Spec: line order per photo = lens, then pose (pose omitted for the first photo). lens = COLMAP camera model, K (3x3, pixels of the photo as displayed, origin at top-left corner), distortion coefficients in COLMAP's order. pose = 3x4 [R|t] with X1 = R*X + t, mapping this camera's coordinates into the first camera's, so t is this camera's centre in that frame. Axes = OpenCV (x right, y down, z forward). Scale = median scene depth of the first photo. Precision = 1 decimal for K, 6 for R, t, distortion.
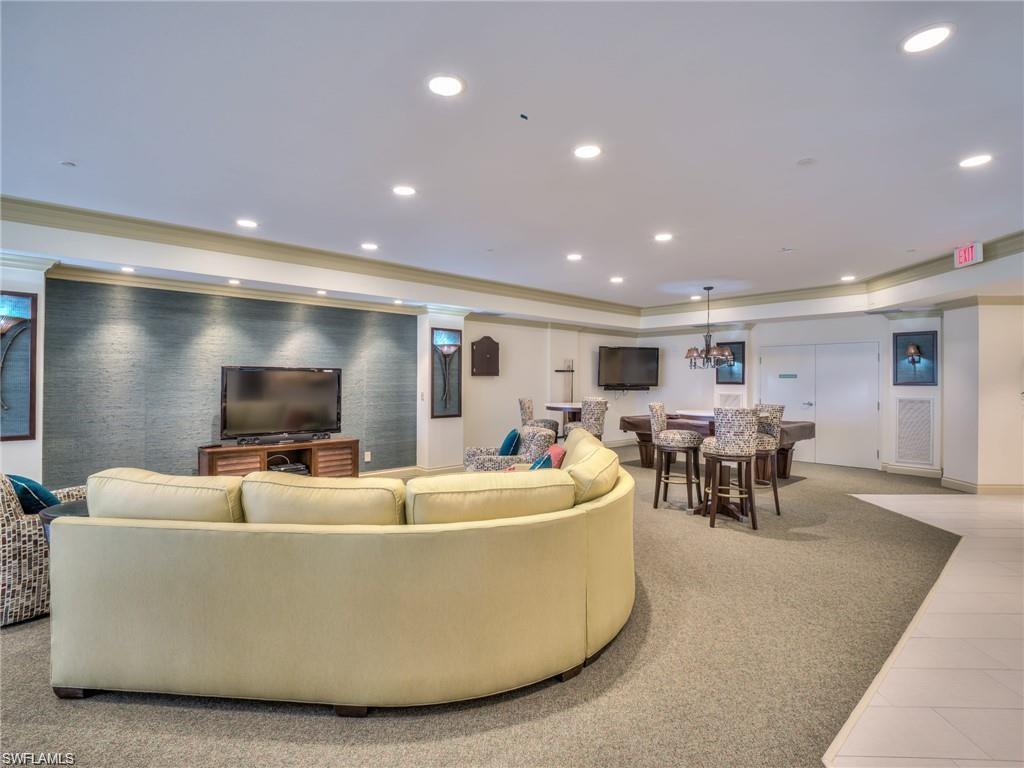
lens RADIAL K [[516.2, 0, 519.1], [0, 516.2, 381.8], [0, 0, 1]] dist [-0.002536, -0.000694]
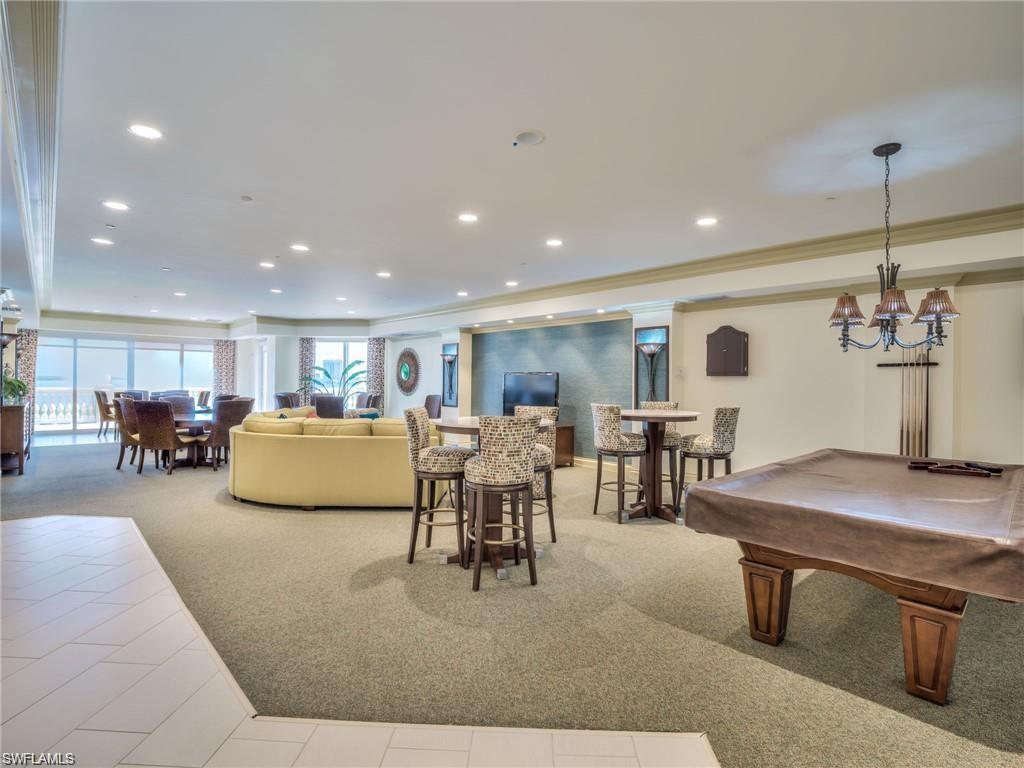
lens RADIAL K [[516.2, 0, 519.1], [0, 516.2, 381.8], [0, 0, 1]] dist [-0.002536, -0.000694]
pose [[0.005730, 0.000372, -0.999984, 0.887021], [-0.008382, 0.999965, 0.000324, 0.000960], [0.999948, 0.008380, 0.005732, 0.817429]]
